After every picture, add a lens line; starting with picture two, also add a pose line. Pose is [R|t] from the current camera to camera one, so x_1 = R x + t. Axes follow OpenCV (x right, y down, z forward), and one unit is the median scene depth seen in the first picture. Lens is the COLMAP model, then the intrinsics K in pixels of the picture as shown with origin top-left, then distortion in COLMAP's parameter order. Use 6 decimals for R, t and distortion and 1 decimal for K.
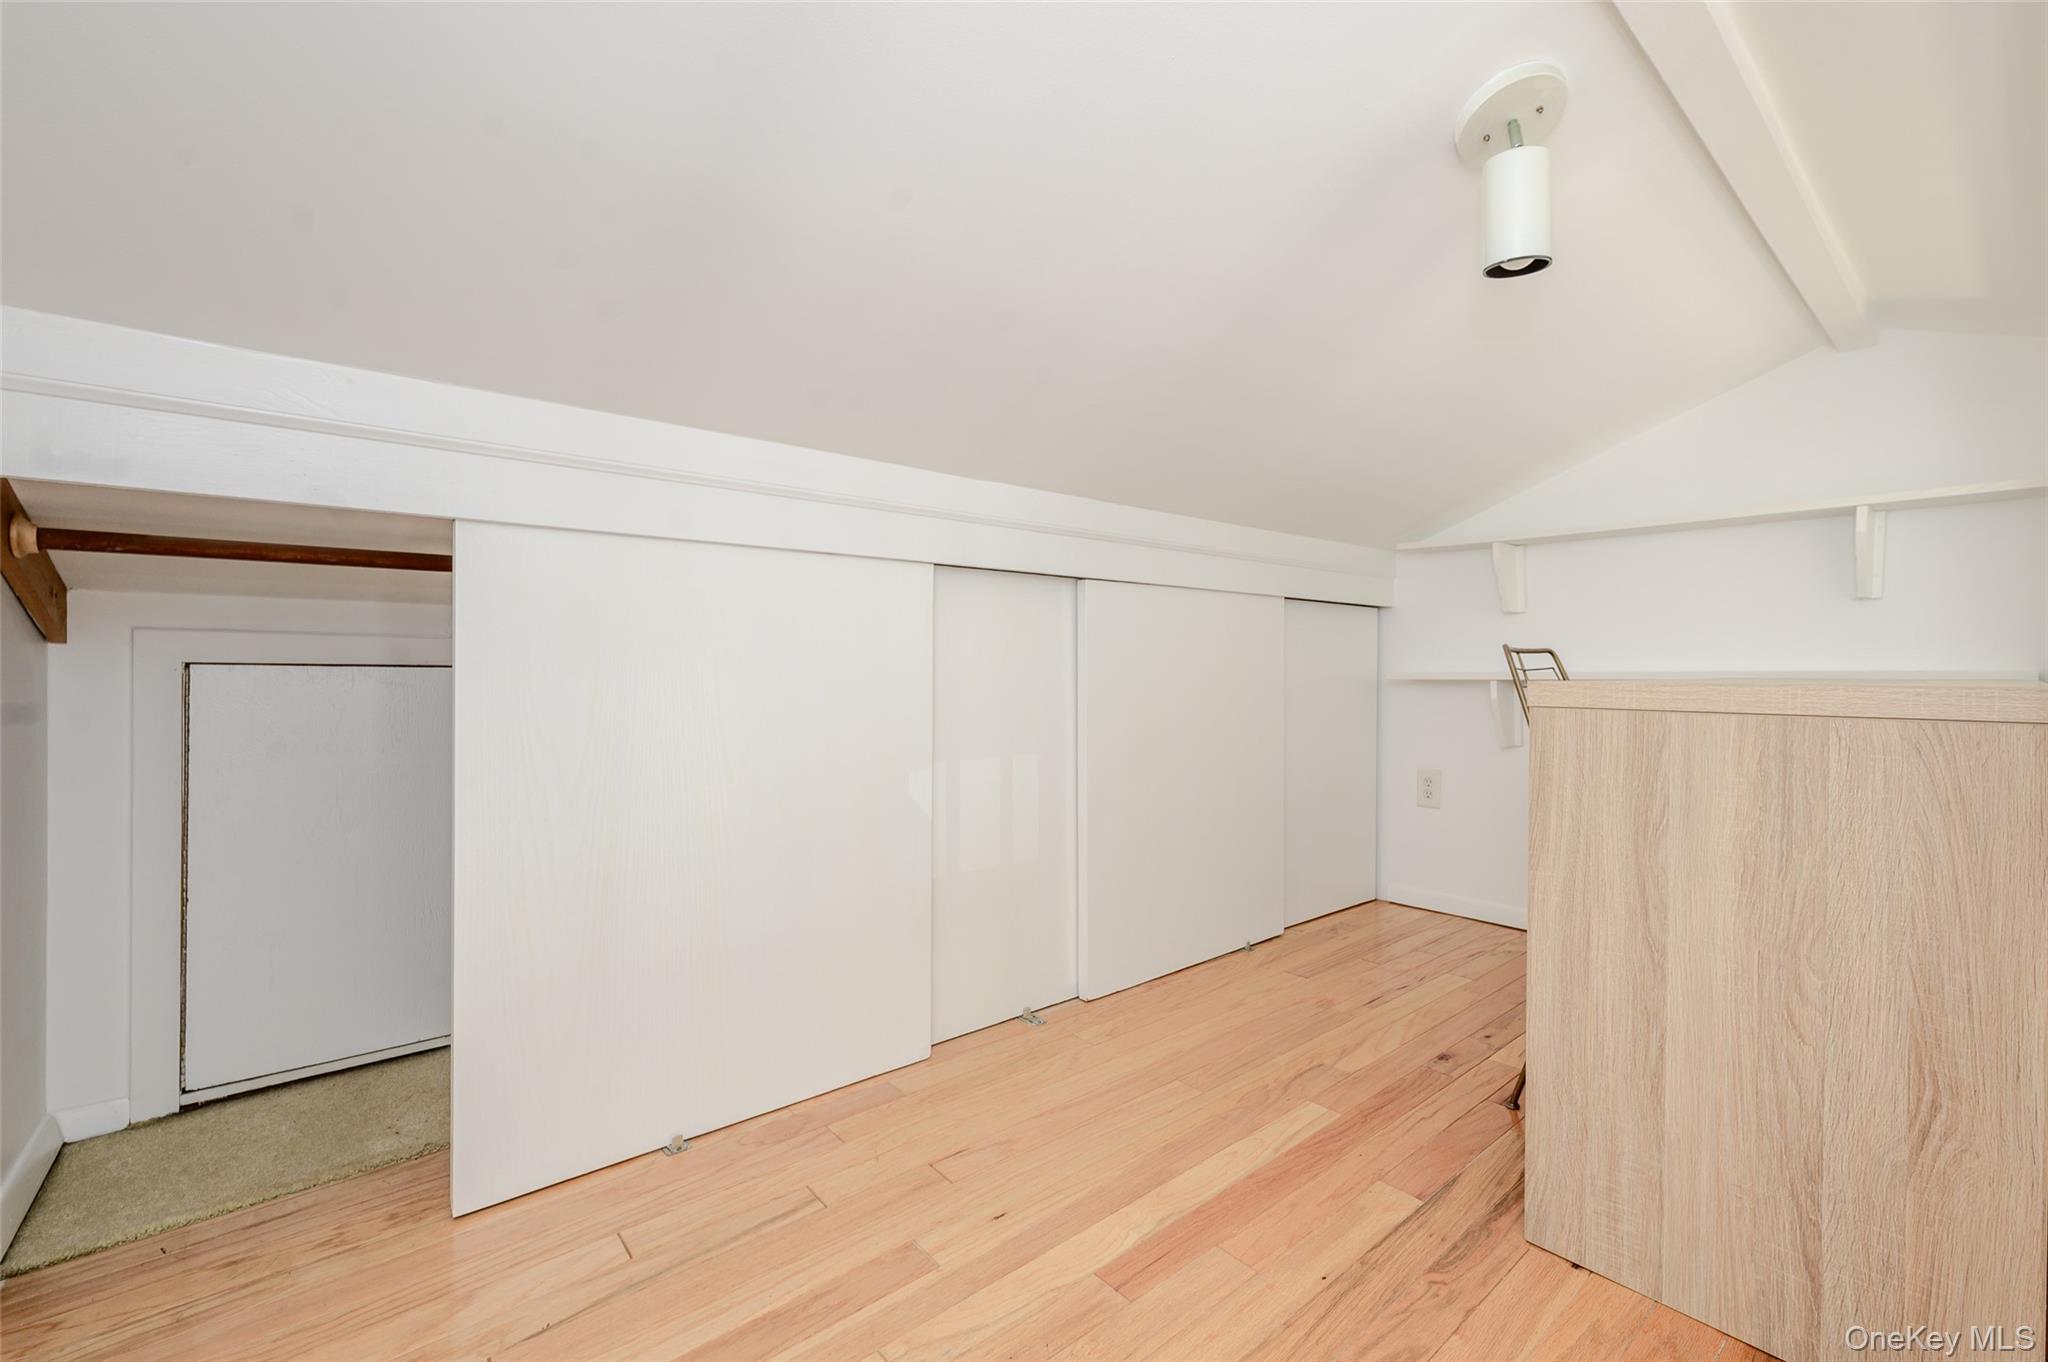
lens RADIAL K [[816.0, 0, 1127.1], [0, 816.0, 675.2], [0, 0, 1]] dist [-0.000915, 0.000580]
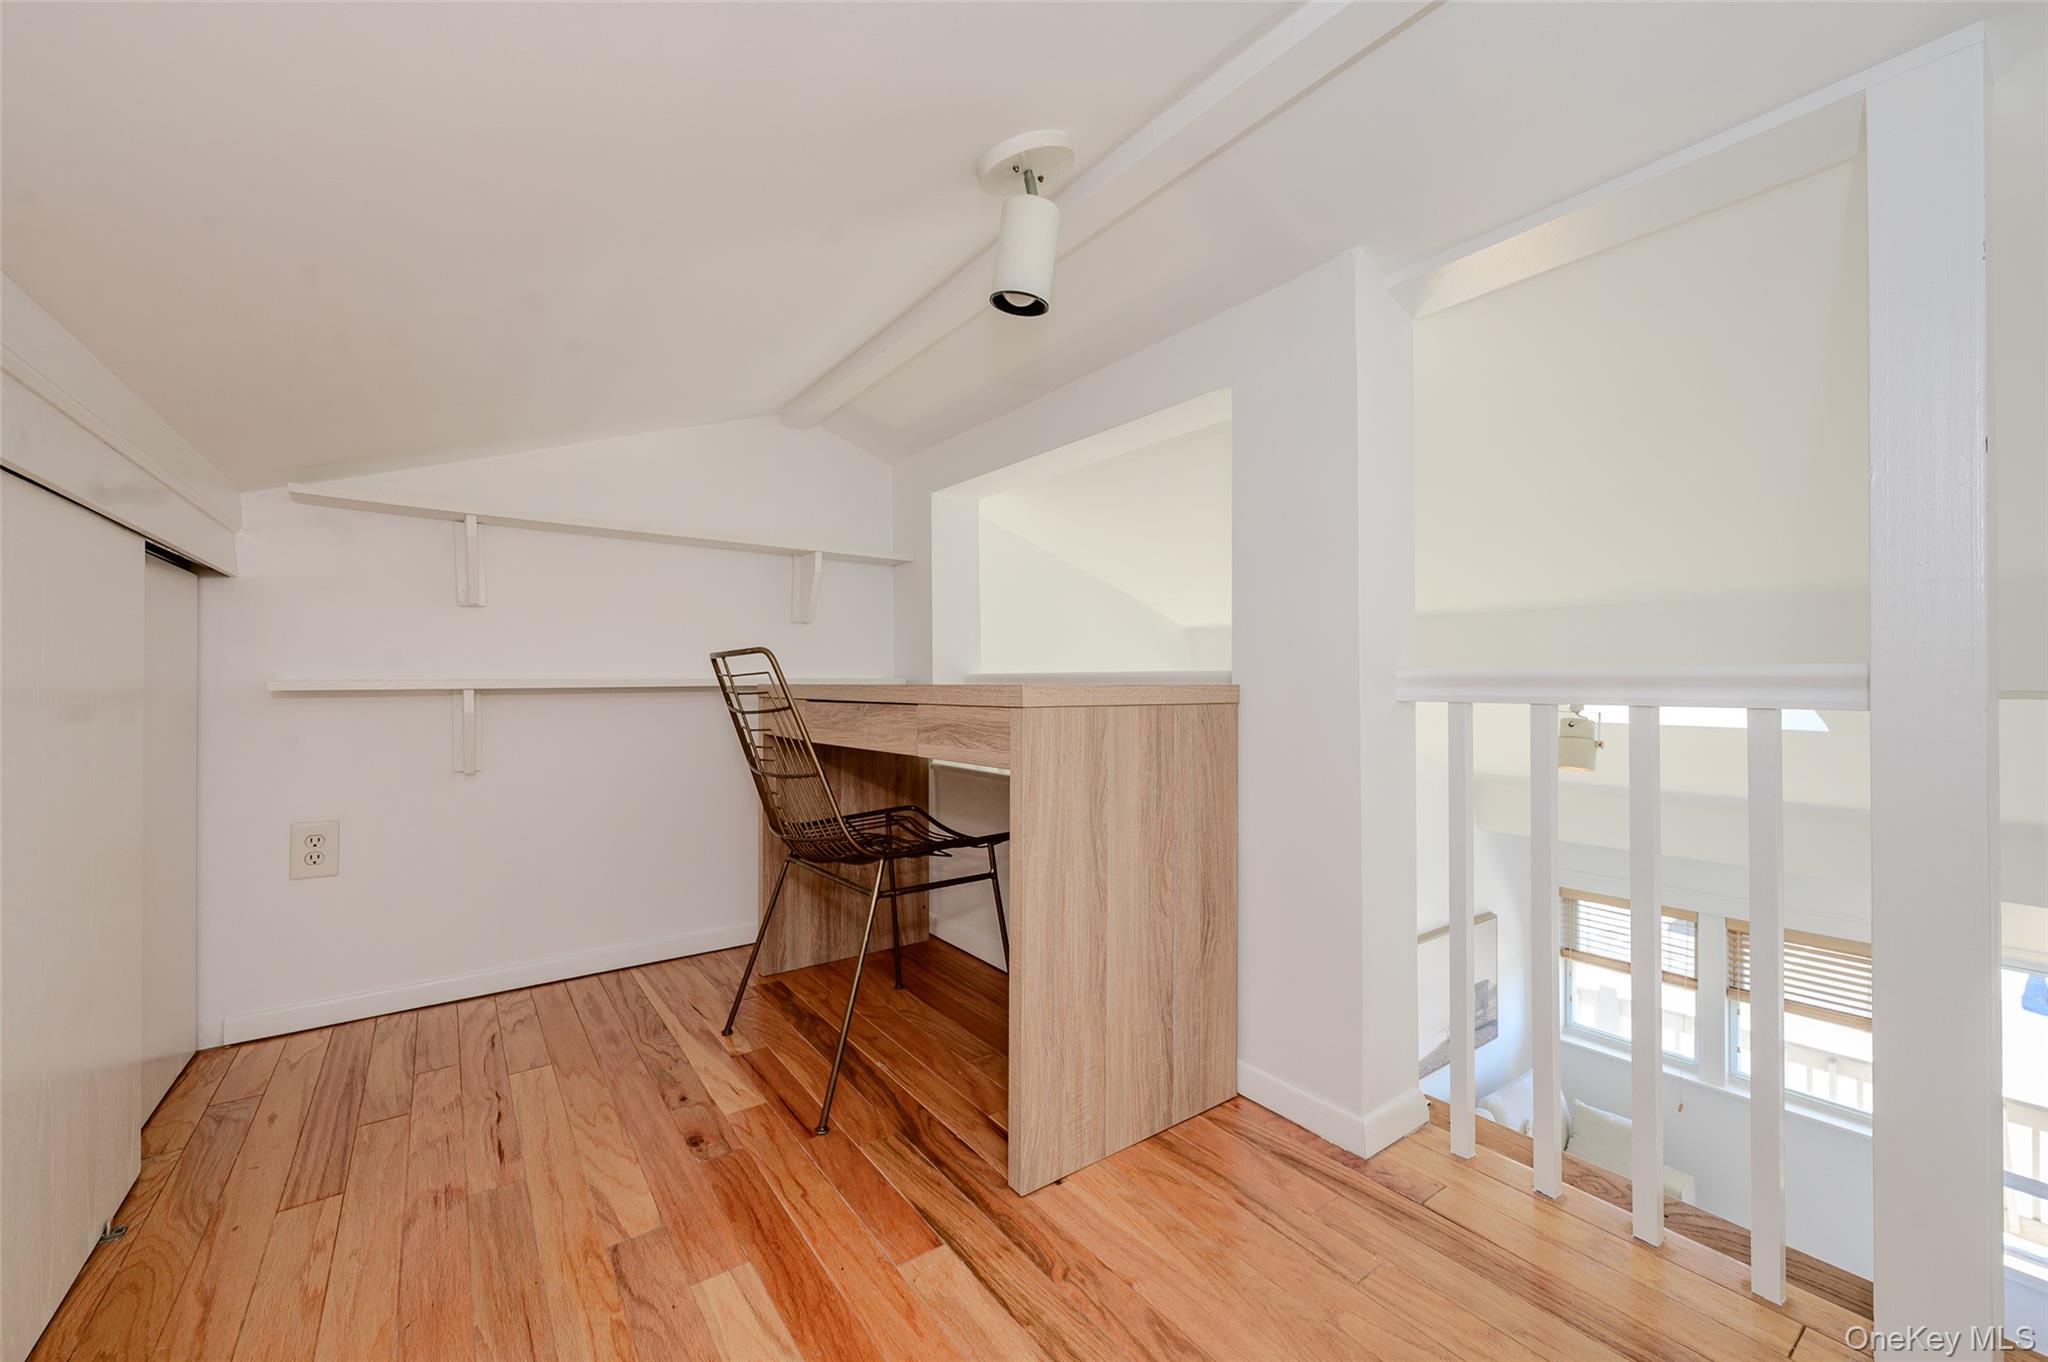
lens RADIAL K [[816.0, 0, 1025.6], [0, 816.0, 678.7], [0, 0, 1]] dist [-0.000915, 0.000580]
pose [[0.143089, 0.001097, 0.989709, -0.651765], [0.006528, 0.999977, -0.002052, 0.001708], [-0.989688, 0.006754, 0.143078, 0.918376]]
